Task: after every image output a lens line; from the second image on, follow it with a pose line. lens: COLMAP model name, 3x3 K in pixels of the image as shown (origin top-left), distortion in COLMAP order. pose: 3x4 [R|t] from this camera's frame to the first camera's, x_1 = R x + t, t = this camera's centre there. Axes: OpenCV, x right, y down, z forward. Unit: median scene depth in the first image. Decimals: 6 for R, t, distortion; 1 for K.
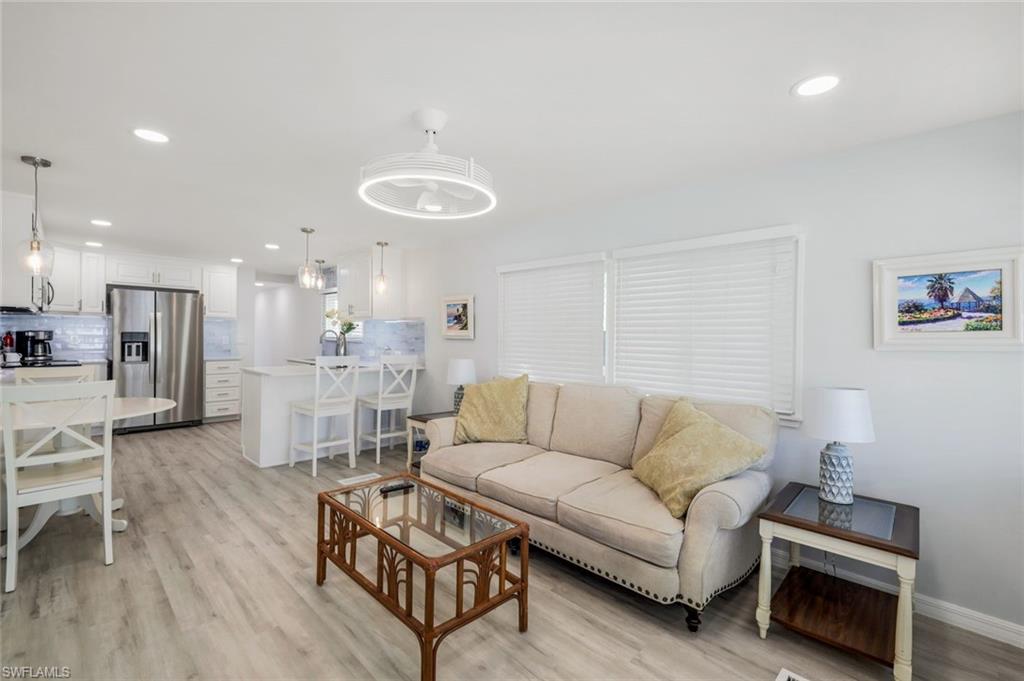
lens RADIAL K [[454.4, 0, 495.6], [0, 454.4, 334.7], [0, 0, 1]] dist [0.008166, 0.000373]
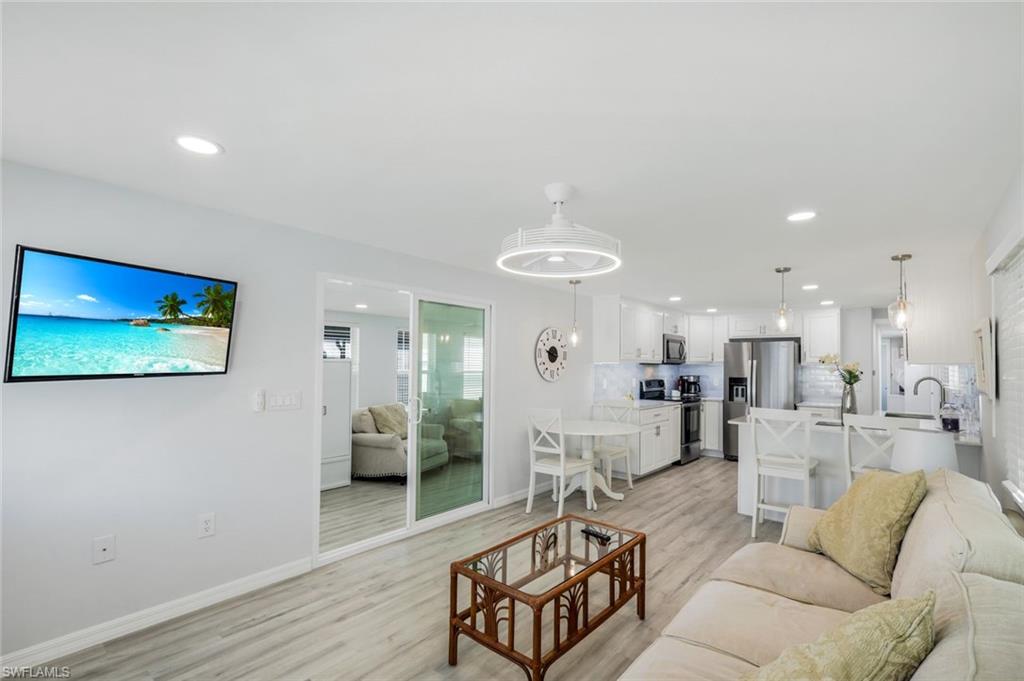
lens RADIAL K [[454.4, 0, 523.7], [0, 454.4, 352.8], [0, 0, 1]] dist [0.008166, 0.000373]
pose [[0.109791, -0.040871, -0.993114, 0.368121], [-0.008797, 0.999075, -0.042089, -0.015585], [0.993916, 0.013358, 0.109330, 0.321868]]
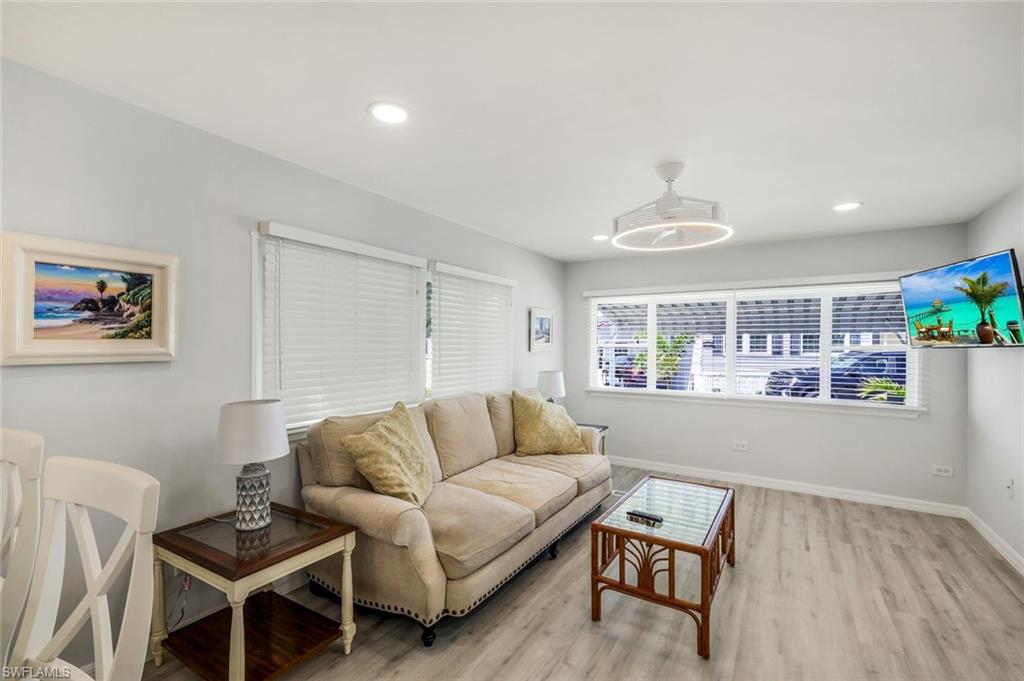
lens RADIAL K [[454.4, 0, 519.8], [0, 454.4, 339.6], [0, 0, 1]] dist [0.008166, 0.000373]
pose [[-0.265089, -0.008990, 0.964182, -0.474903], [-0.012669, 0.999903, 0.005839, -0.014092], [-0.964141, -0.010667, -0.265177, 0.675190]]
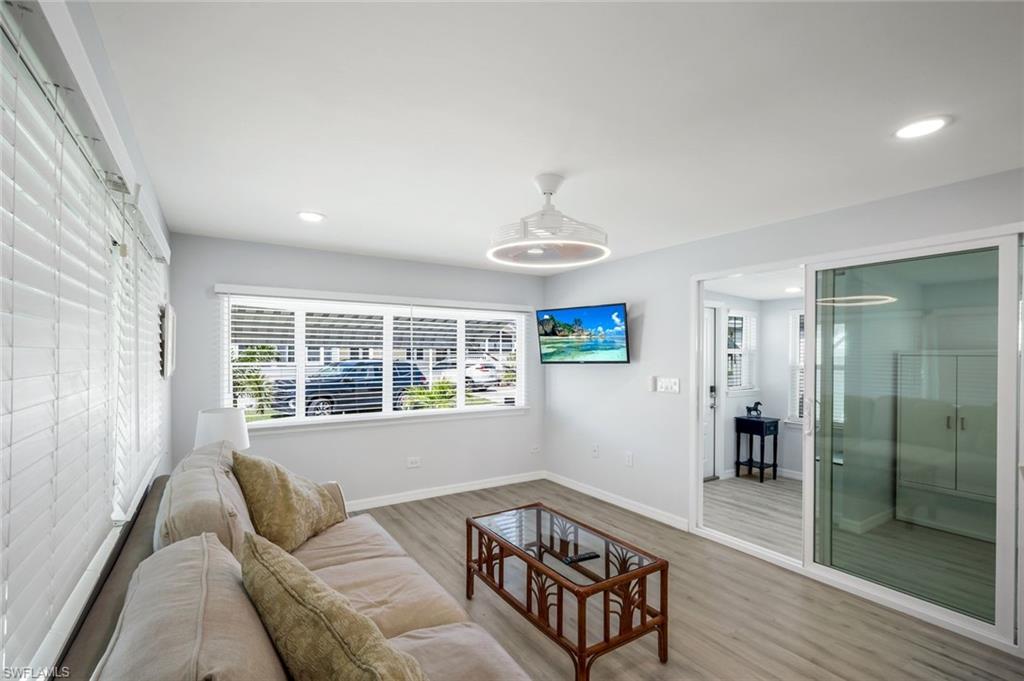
lens RADIAL K [[454.4, 0, 501.1], [0, 454.4, 355.2], [0, 0, 1]] dist [0.008166, 0.000373]
pose [[-0.980213, -0.020597, 0.196873, -0.102663], [-0.020643, 0.999785, 0.001822, -0.021113], [-0.196869, -0.002278, -0.980427, 0.843278]]
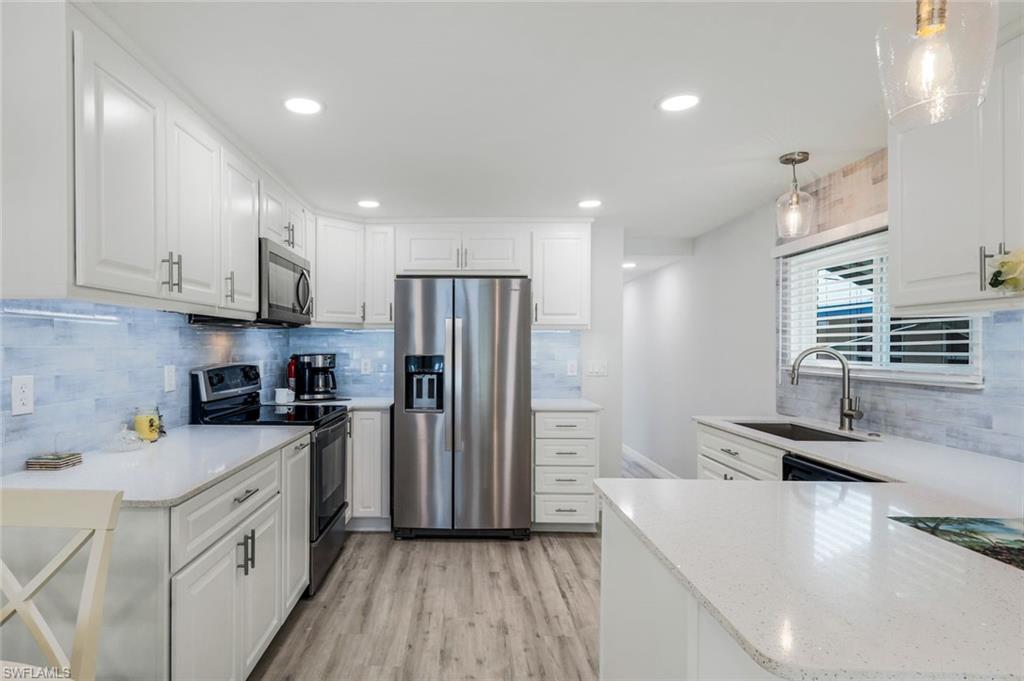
lens RADIAL K [[528.1, 0, 450.3], [0, 528.1, 350.0], [0, 0, 1]] dist [0.004541, -0.000047]
pose [[0.703987, -0.005927, -0.710188, -0.335587], [0.006748, 0.999976, -0.001656, -0.011649], [0.710181, -0.003627, 0.704010, 0.609604]]
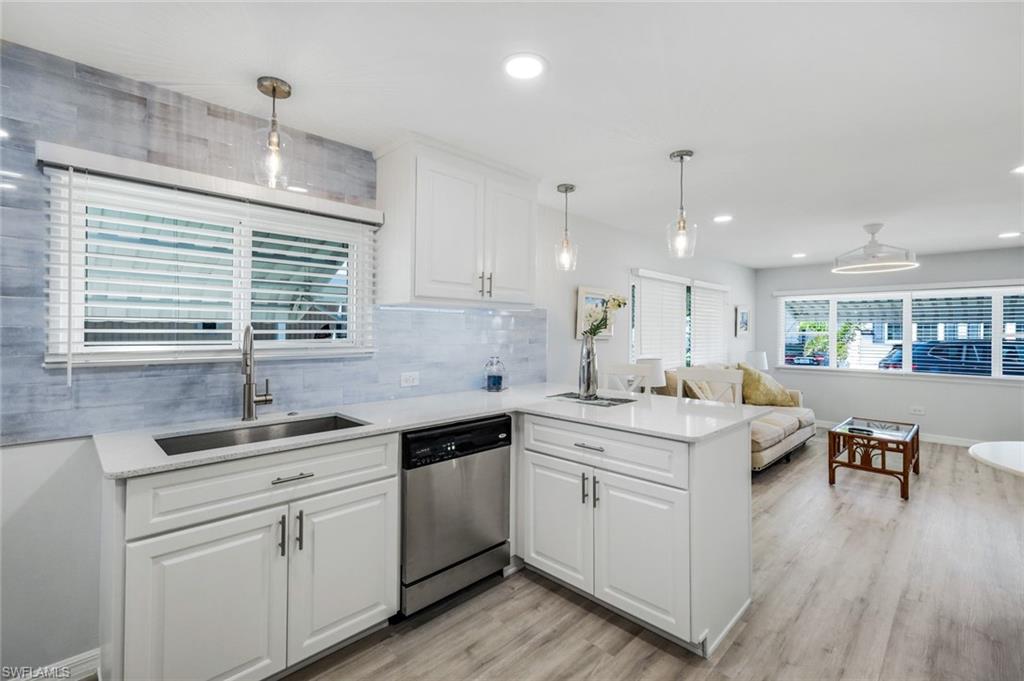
lens RADIAL K [[454.4, 0, 525.8], [0, 454.4, 324.8], [0, 0, 1]] dist [0.008166, 0.000373]
pose [[-0.035545, -0.005153, 0.999355, -0.823397], [-0.012447, 0.999911, 0.004714, -0.017807], [-0.999291, -0.012271, -0.035606, 1.024587]]
